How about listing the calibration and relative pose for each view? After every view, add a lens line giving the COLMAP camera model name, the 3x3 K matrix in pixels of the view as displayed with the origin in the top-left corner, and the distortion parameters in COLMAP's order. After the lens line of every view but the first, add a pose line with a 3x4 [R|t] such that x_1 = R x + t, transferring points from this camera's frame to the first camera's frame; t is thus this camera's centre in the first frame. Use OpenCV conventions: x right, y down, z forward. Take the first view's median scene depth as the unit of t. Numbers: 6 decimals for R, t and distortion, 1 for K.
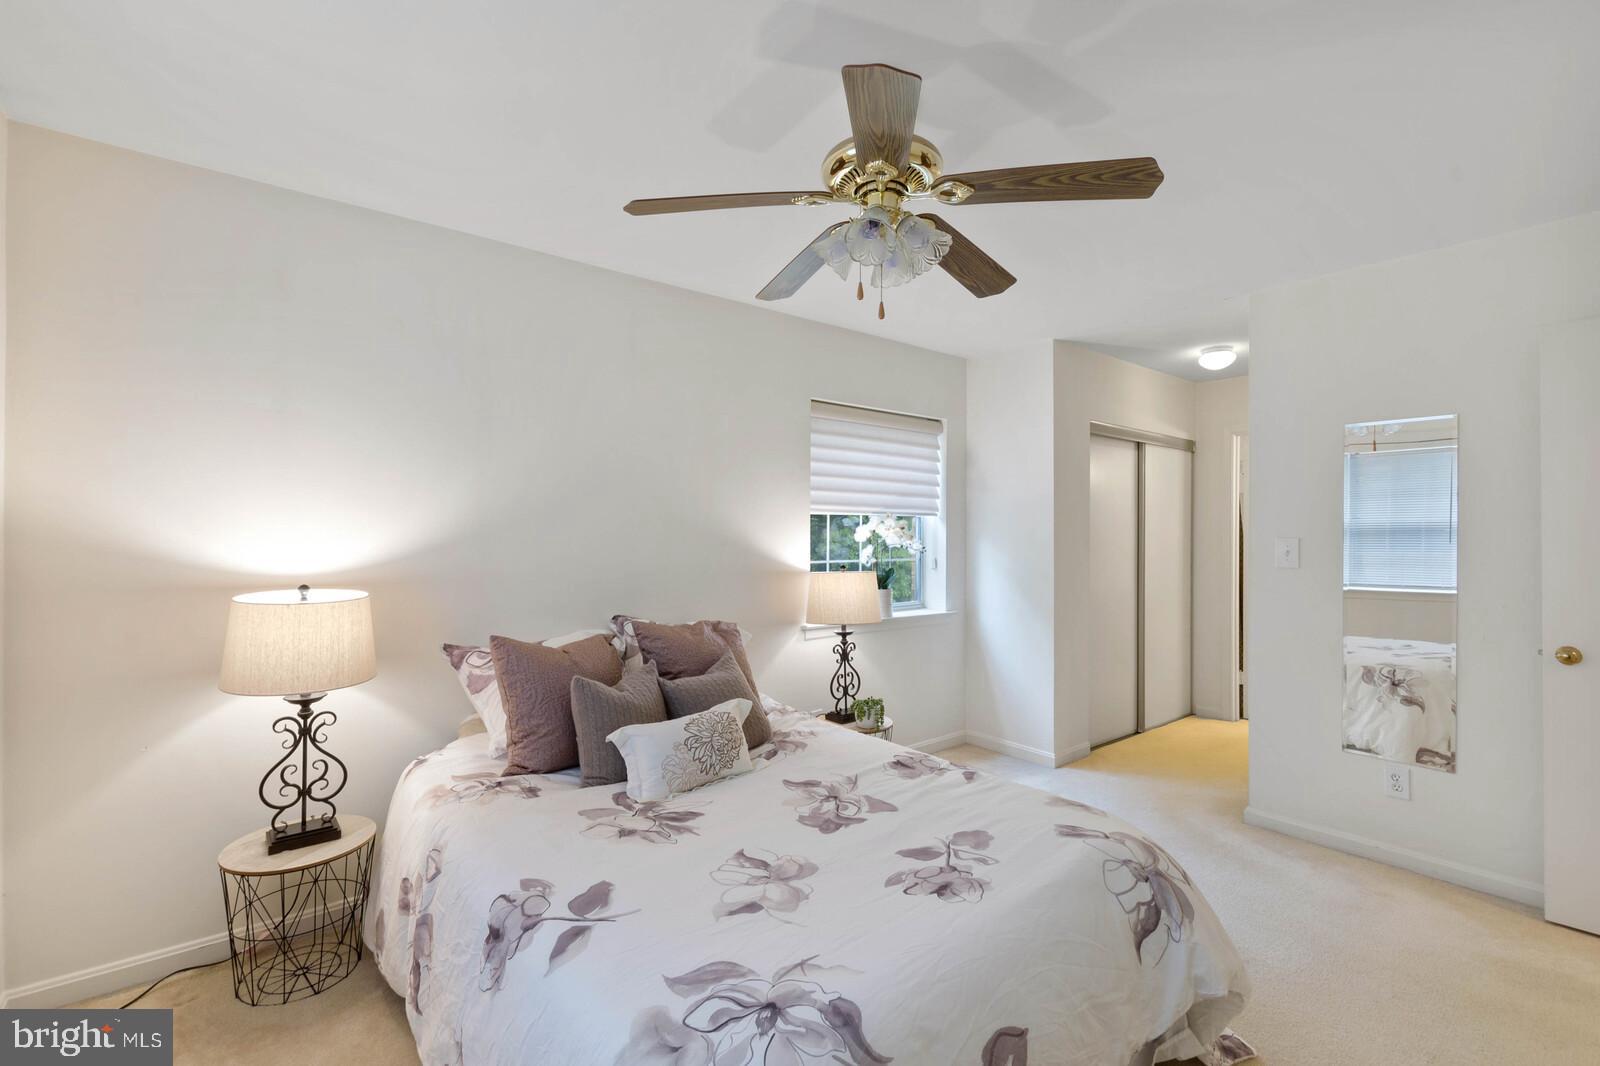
lens RADIAL K [[681.2, 0, 808.2], [0, 681.2, 533.3], [0, 0, 1]] dist [-0.000467, -0.000430]
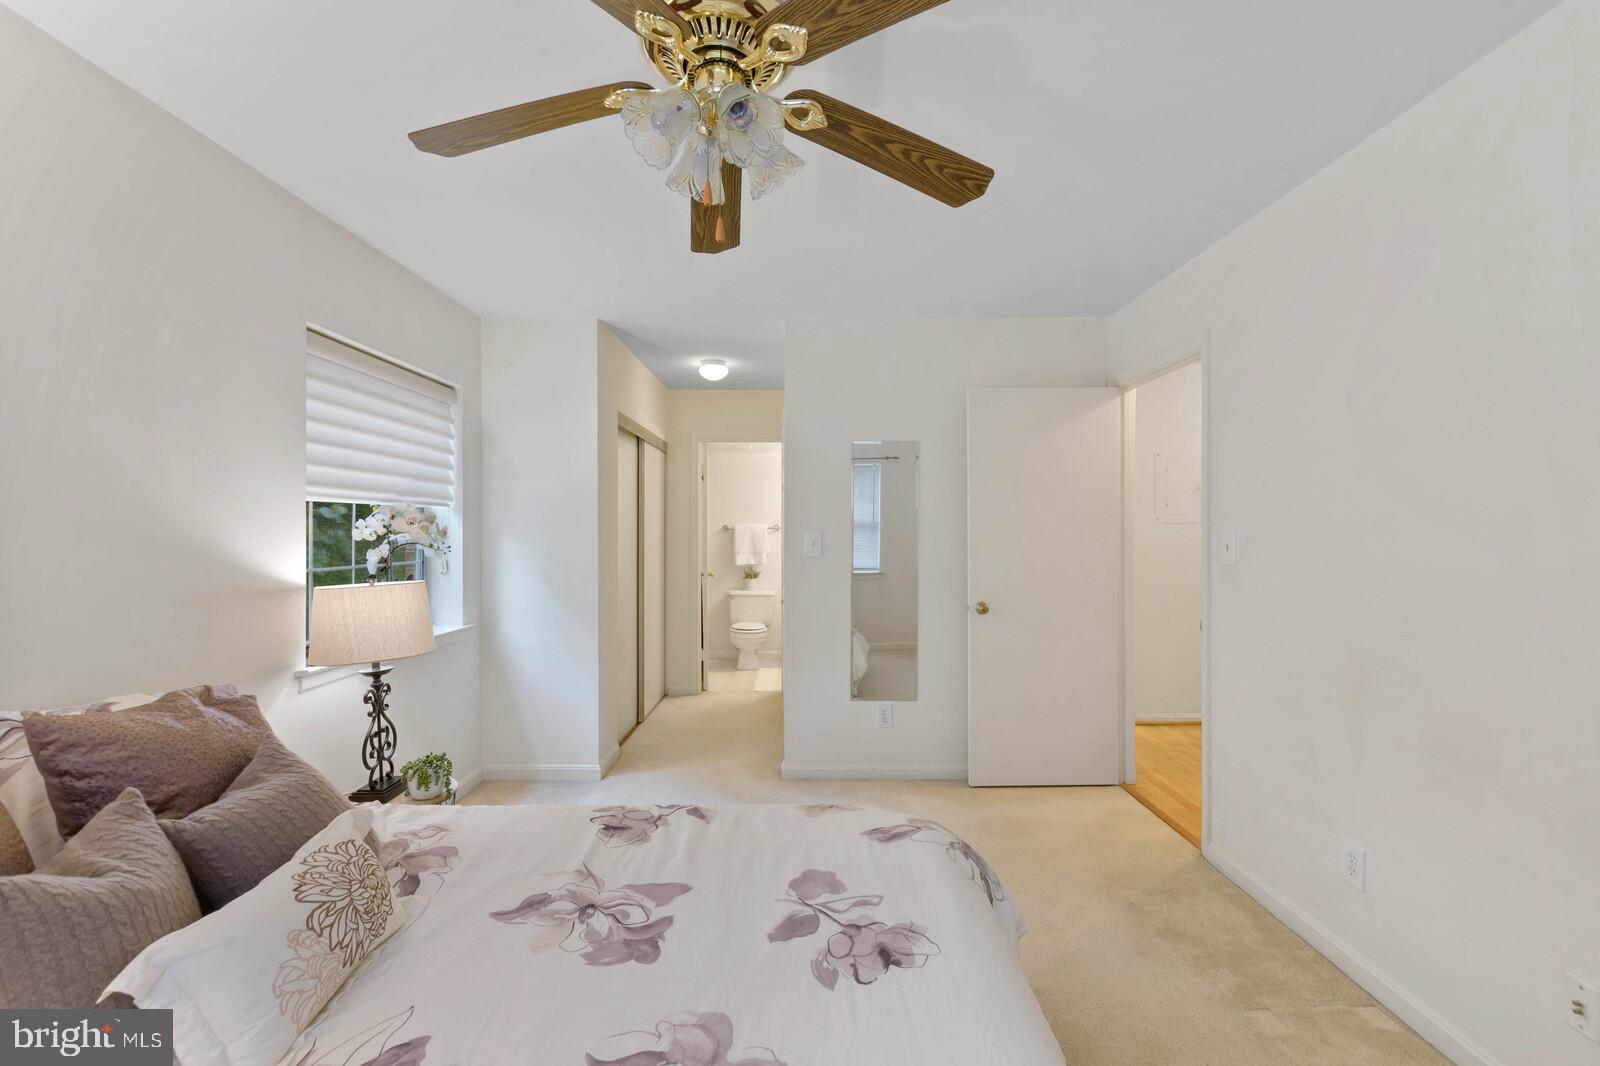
lens RADIAL K [[681.2, 0, 808.2], [0, 681.2, 533.3], [0, 0, 1]] dist [-0.000467, -0.000430]
pose [[0.643285, -0.007785, 0.765587, -0.195533], [0.003057, 0.999966, 0.007599, 0.000485], [-0.765620, -0.002548, 0.643288, 0.213930]]
